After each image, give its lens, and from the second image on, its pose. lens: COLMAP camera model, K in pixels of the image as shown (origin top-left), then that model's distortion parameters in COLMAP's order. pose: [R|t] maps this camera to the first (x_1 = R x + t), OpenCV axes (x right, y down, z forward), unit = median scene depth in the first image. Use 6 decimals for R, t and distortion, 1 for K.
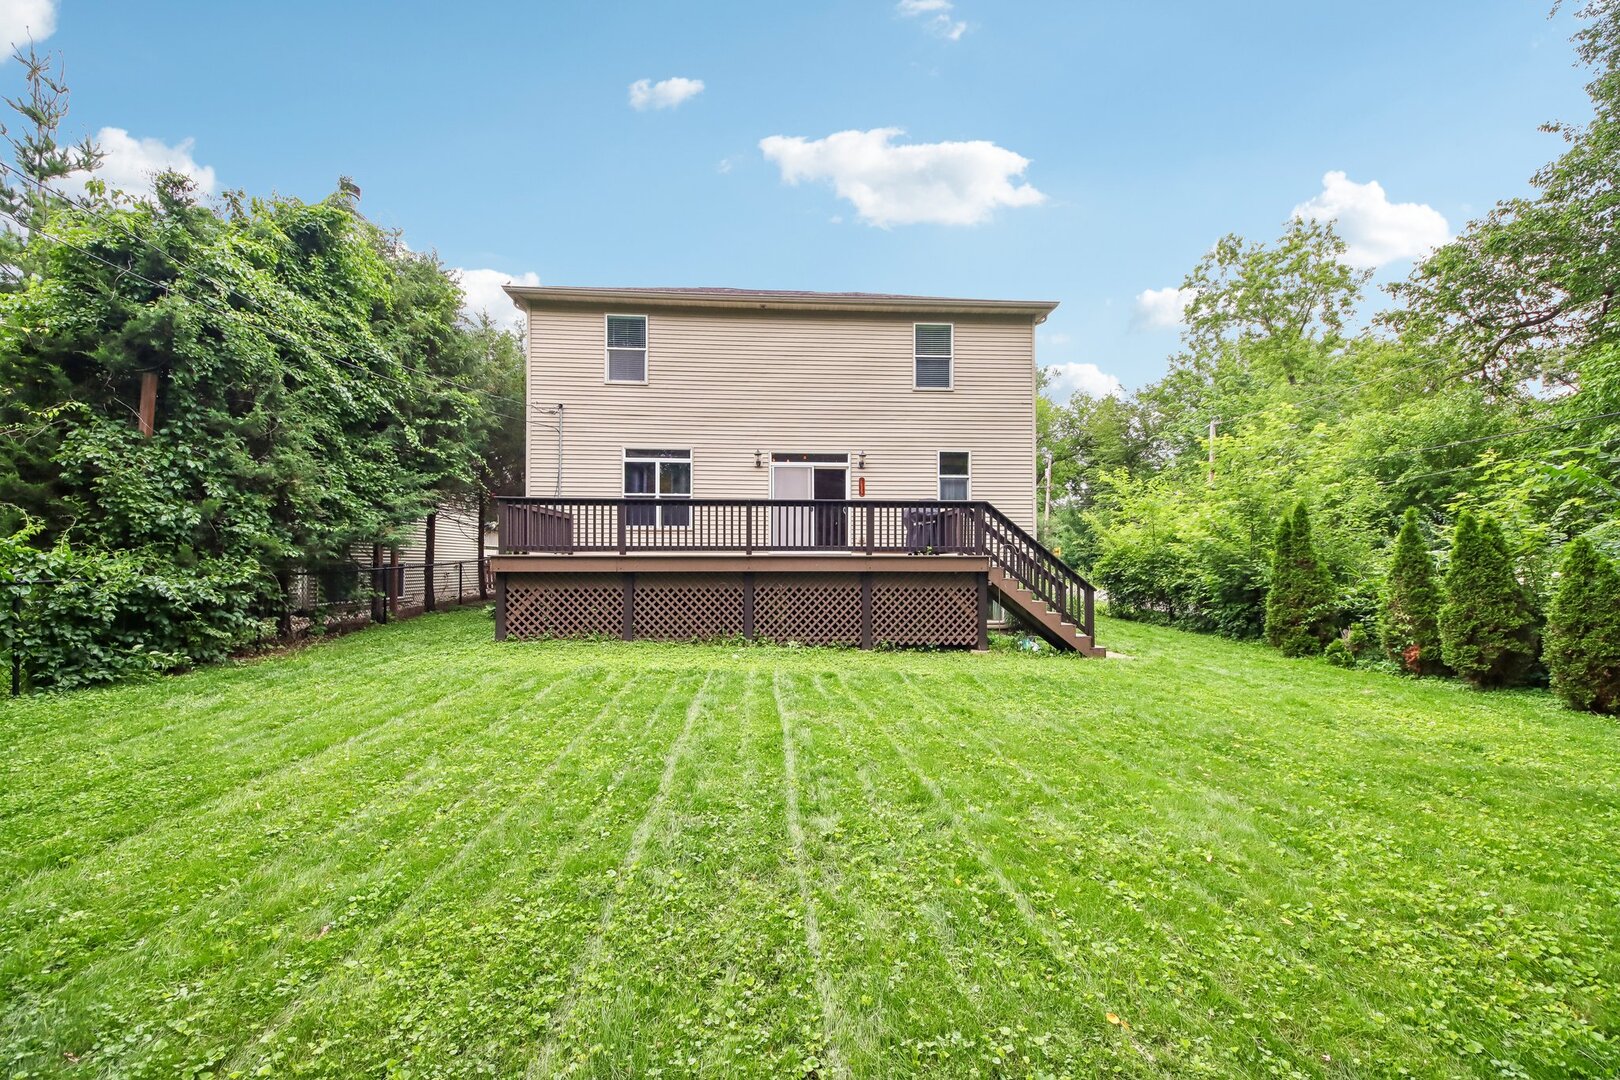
lens RADIAL K [[601.1, 0, 810.0], [0, 601.1, 540.0], [0, 0, 1]] dist [0.023871, -0.019148]
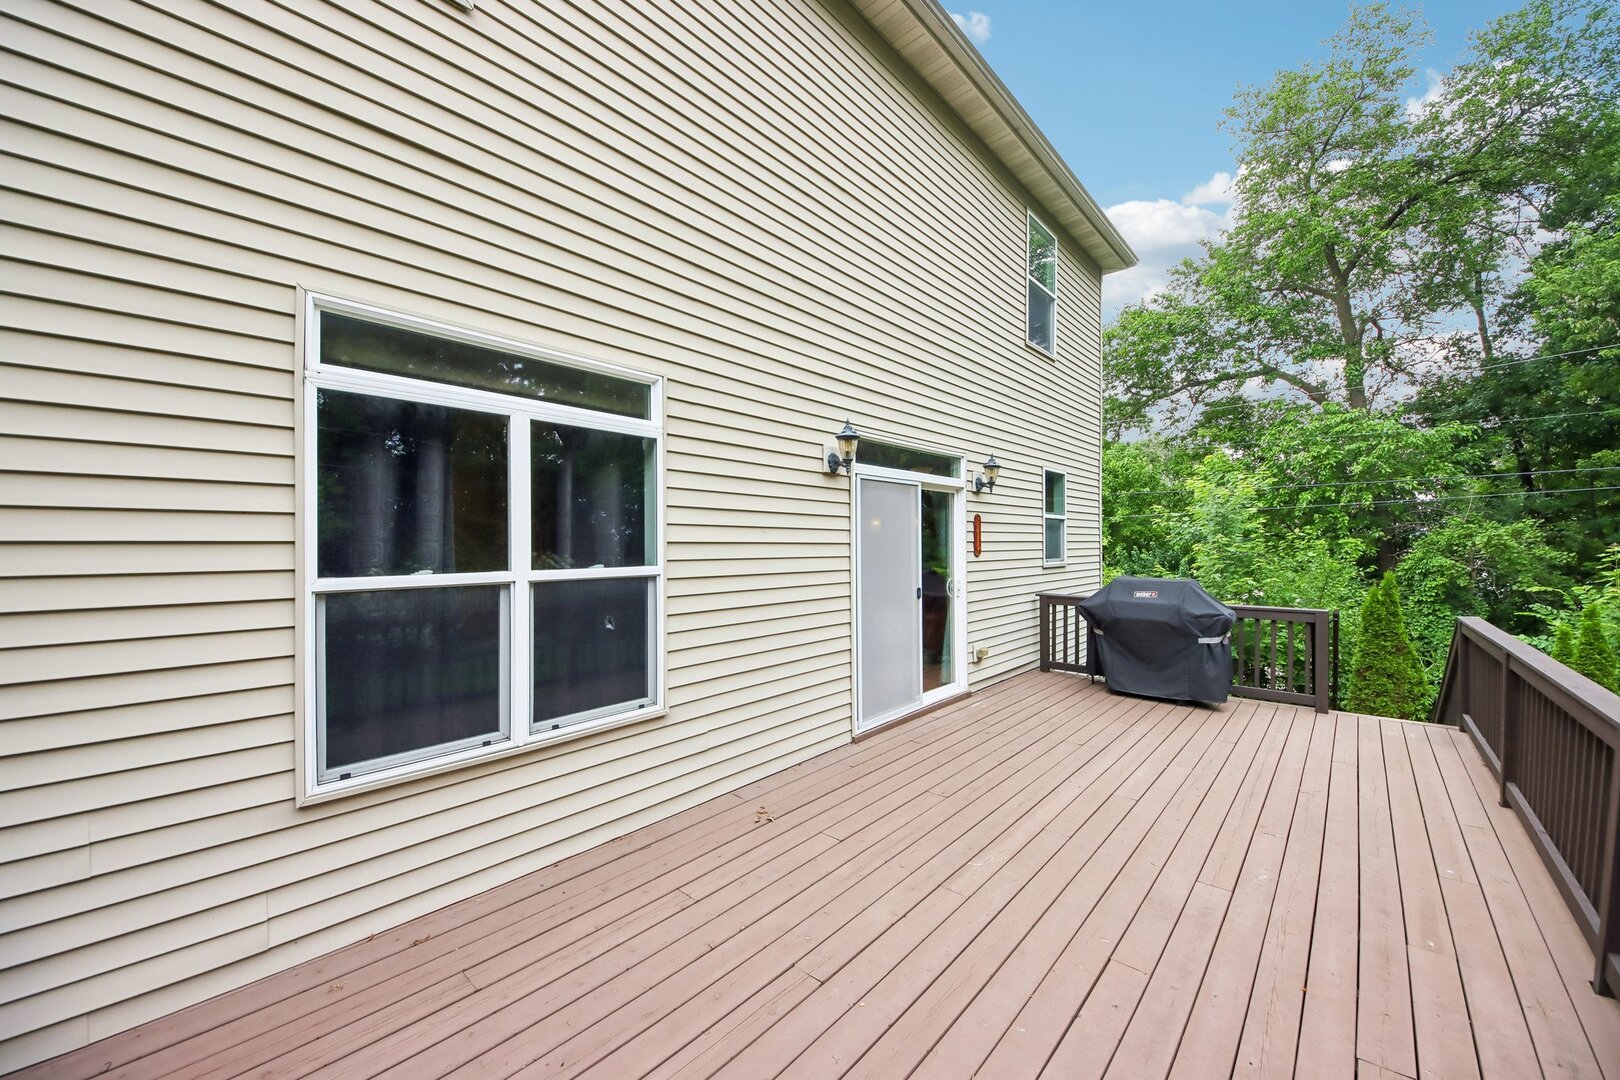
lens RADIAL K [[601.1, 0, 810.0], [0, 601.1, 540.0], [0, 0, 1]] dist [0.023871, -0.019148]
pose [[0.723047, 0.003254, 0.690791, -0.420985], [-0.039332, 0.998561, 0.036464, -0.128701], [-0.689678, -0.053536, 0.722134, 1.015381]]
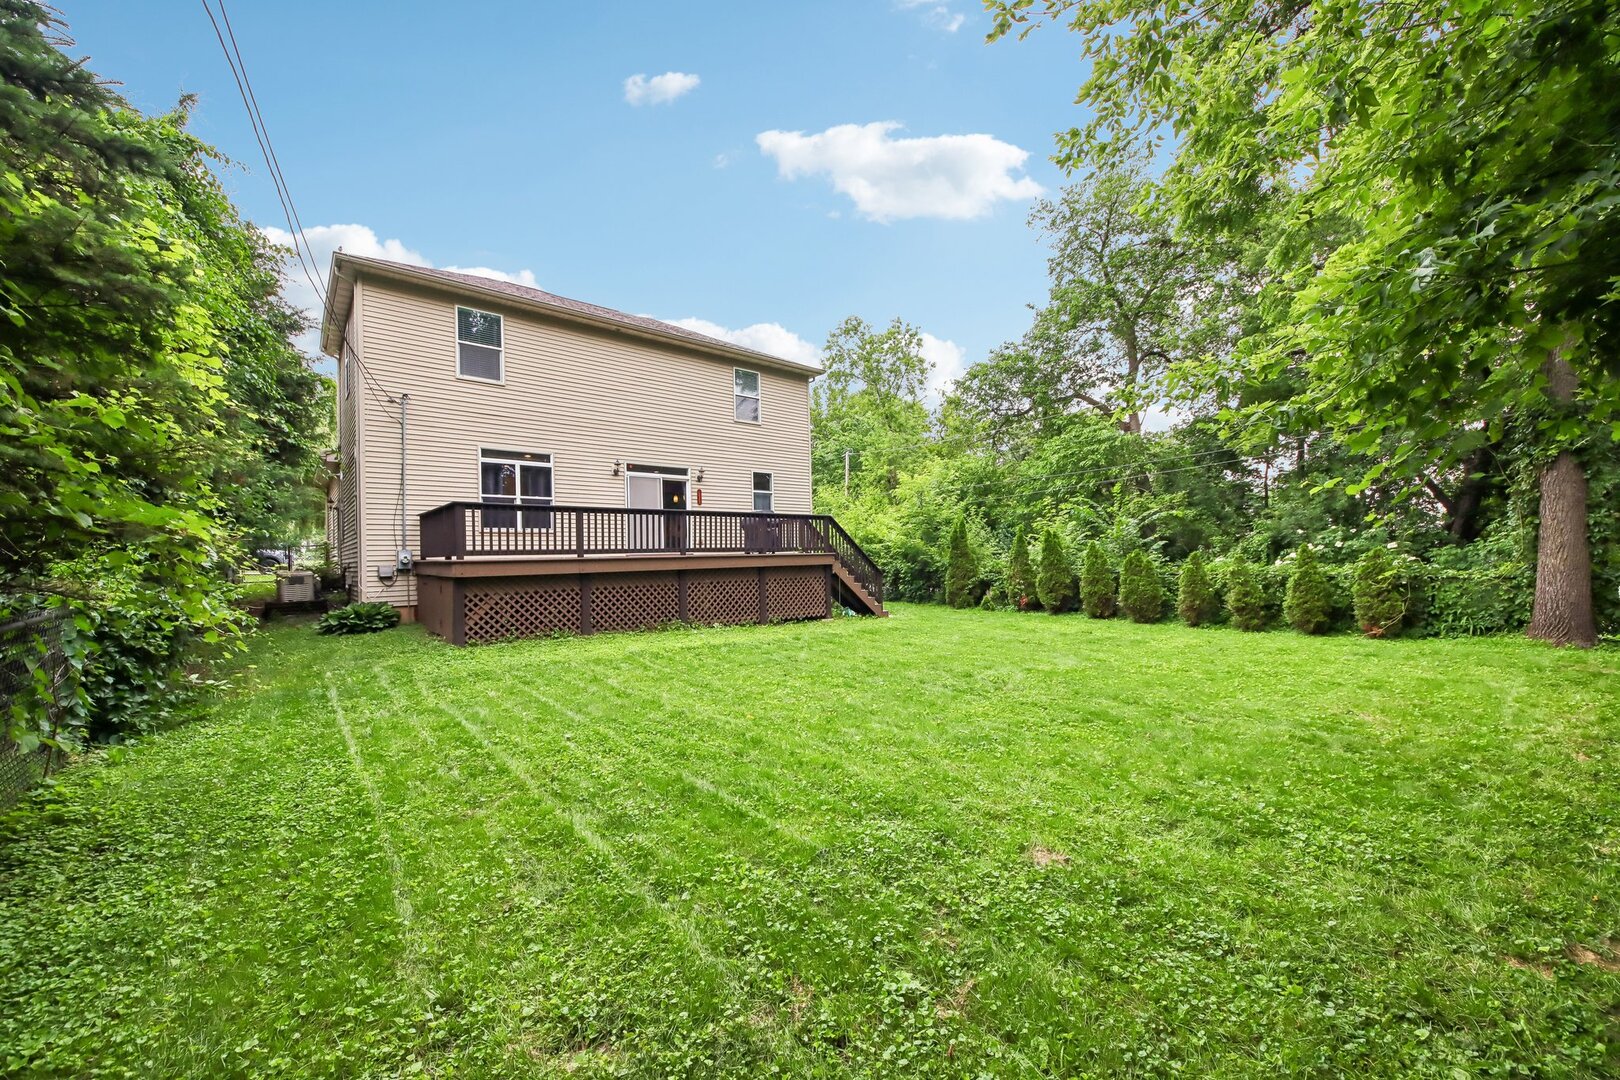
lens RADIAL K [[601.1, 0, 810.0], [0, 601.1, 540.0], [0, 0, 1]] dist [0.023871, -0.019148]
pose [[0.805237, -0.002920, 0.592947, -0.595518], [0.000621, 0.999991, 0.004080, -0.010586], [-0.592953, -0.002917, 0.805231, -0.125968]]
